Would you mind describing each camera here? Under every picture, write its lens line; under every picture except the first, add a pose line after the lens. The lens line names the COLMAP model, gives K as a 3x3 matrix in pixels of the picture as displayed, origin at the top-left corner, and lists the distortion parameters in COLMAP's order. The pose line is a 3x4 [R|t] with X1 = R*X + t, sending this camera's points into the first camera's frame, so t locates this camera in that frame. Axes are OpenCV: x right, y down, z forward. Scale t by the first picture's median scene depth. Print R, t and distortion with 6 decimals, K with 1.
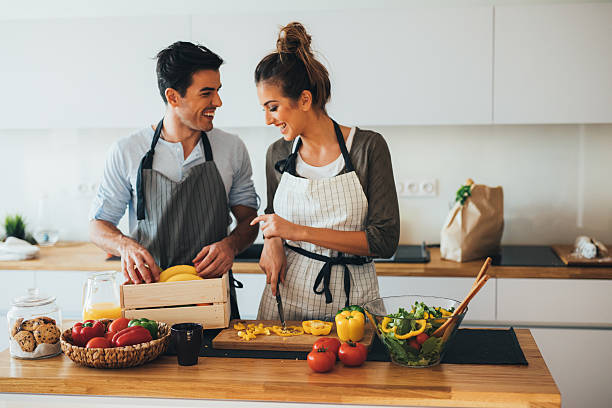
lens RADIAL K [[845.7, 0, 312.1], [0, 845.7, 208.8], [0, 0, 1]] dist [-0.003492, 0.000000]
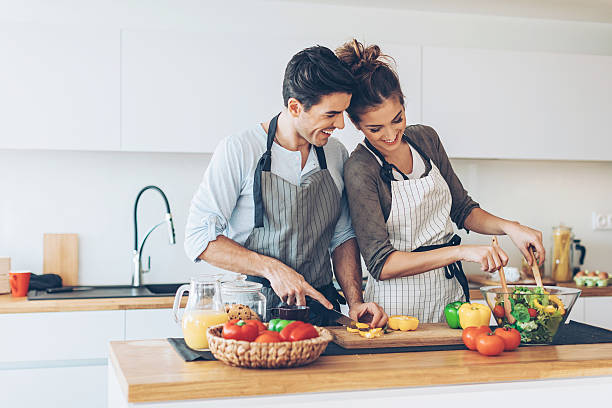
lens RADIAL K [[877.2, 0, 299.9], [0, 877.2, 204.6], [0, 0, 1]] dist [0.001433, 0.000000]
pose [[0.914540, 0.015622, 0.404194, -0.530653], [0.030485, 0.993750, -0.107385, 0.103809], [-0.403345, 0.110530, 0.908348, 0.117534]]
